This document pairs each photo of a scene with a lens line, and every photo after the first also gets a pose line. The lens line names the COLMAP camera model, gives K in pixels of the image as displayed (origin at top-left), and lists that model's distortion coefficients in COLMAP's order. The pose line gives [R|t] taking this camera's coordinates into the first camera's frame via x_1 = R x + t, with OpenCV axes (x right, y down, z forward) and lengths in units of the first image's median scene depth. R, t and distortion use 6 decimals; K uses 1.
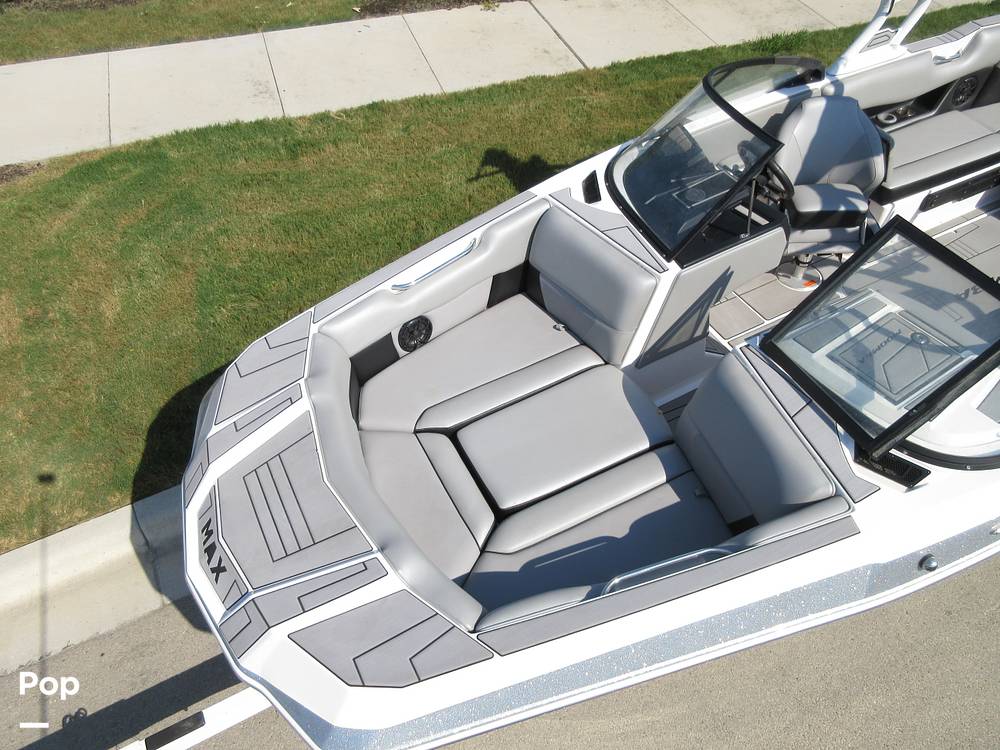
lens RADIAL K [[738.9, 0, 500.0], [0, 738.9, 375.0], [0, 0, 1]] dist [0.008798, -0.001967]
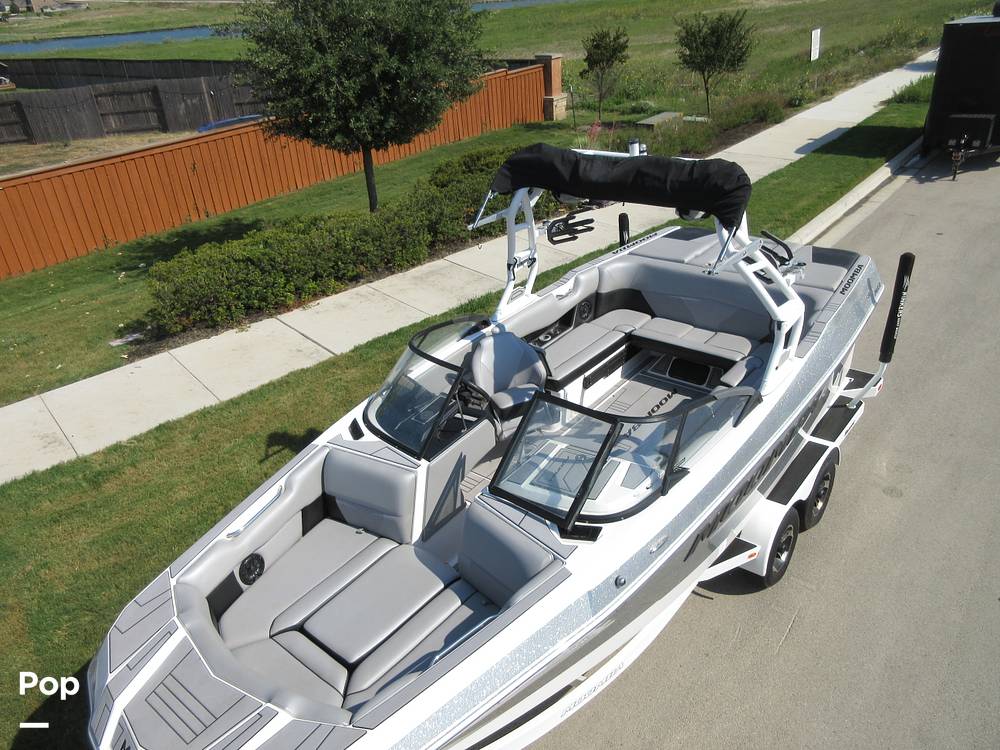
lens RADIAL K [[738.9, 0, 500.0], [0, 738.9, 375.0], [0, 0, 1]] dist [0.008798, -0.001967]
pose [[0.922534, -0.241483, 0.301026, -0.019418], [0.330730, 0.896680, -0.294248, 0.145341], [-0.198868, 0.371012, 0.907084, -0.340285]]
